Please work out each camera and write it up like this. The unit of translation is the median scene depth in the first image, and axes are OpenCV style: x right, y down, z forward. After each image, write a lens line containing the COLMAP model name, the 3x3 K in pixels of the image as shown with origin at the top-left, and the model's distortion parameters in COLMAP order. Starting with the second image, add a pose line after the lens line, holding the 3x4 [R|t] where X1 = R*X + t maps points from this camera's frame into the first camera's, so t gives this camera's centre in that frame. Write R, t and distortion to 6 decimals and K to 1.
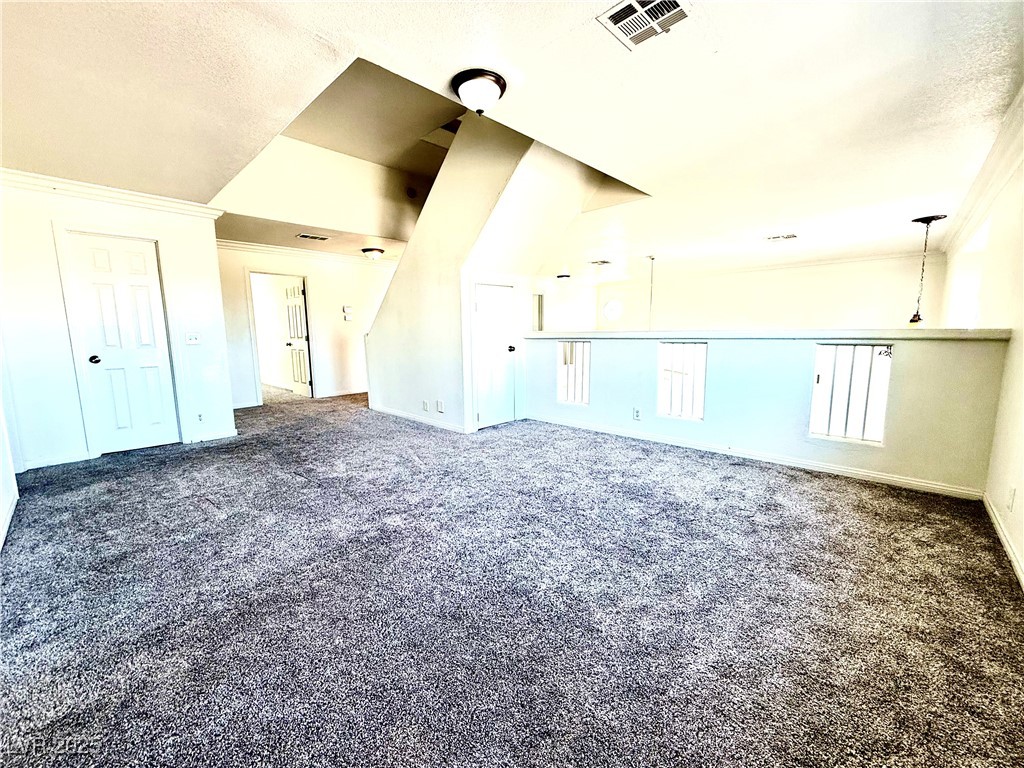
lens RADIAL K [[410.3, 0, 512.6], [0, 410.3, 384.5], [0, 0, 1]] dist [-0.001169, 0.001120]
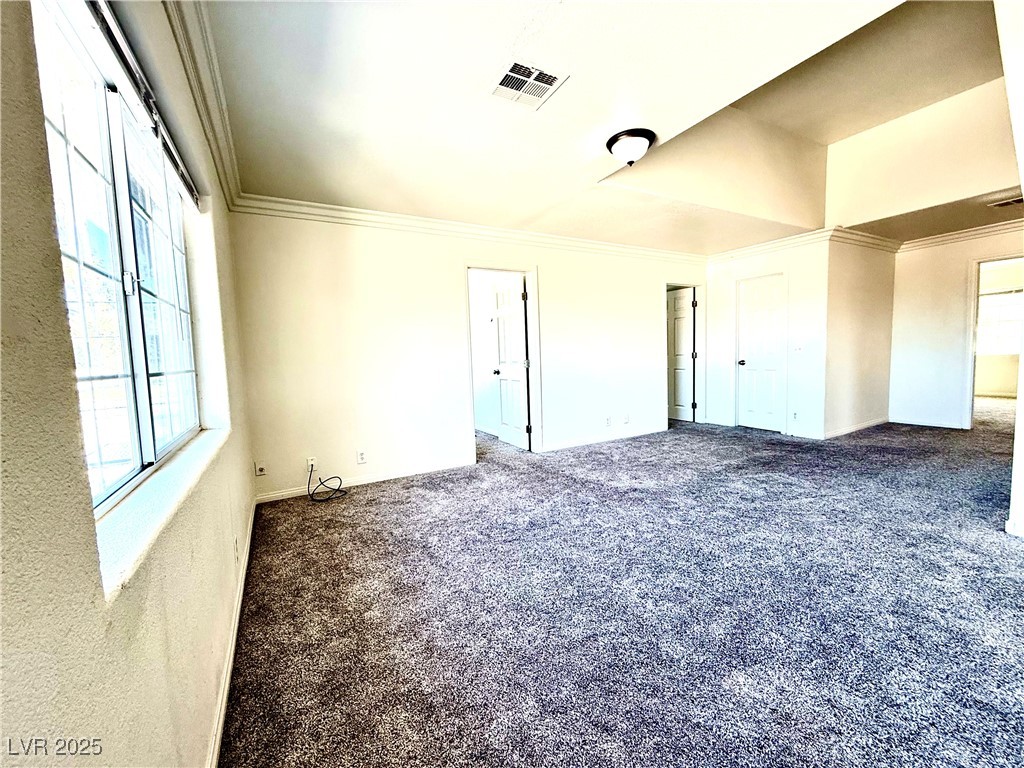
lens RADIAL K [[410.3, 0, 511.5], [0, 410.3, 383.9], [0, 0, 1]] dist [-0.001169, 0.001120]
pose [[-0.296989, 0.093329, -0.950309, 0.723200], [-0.090668, 0.987959, 0.125362, -0.101591], [0.950567, 0.123394, -0.284951, 0.668431]]
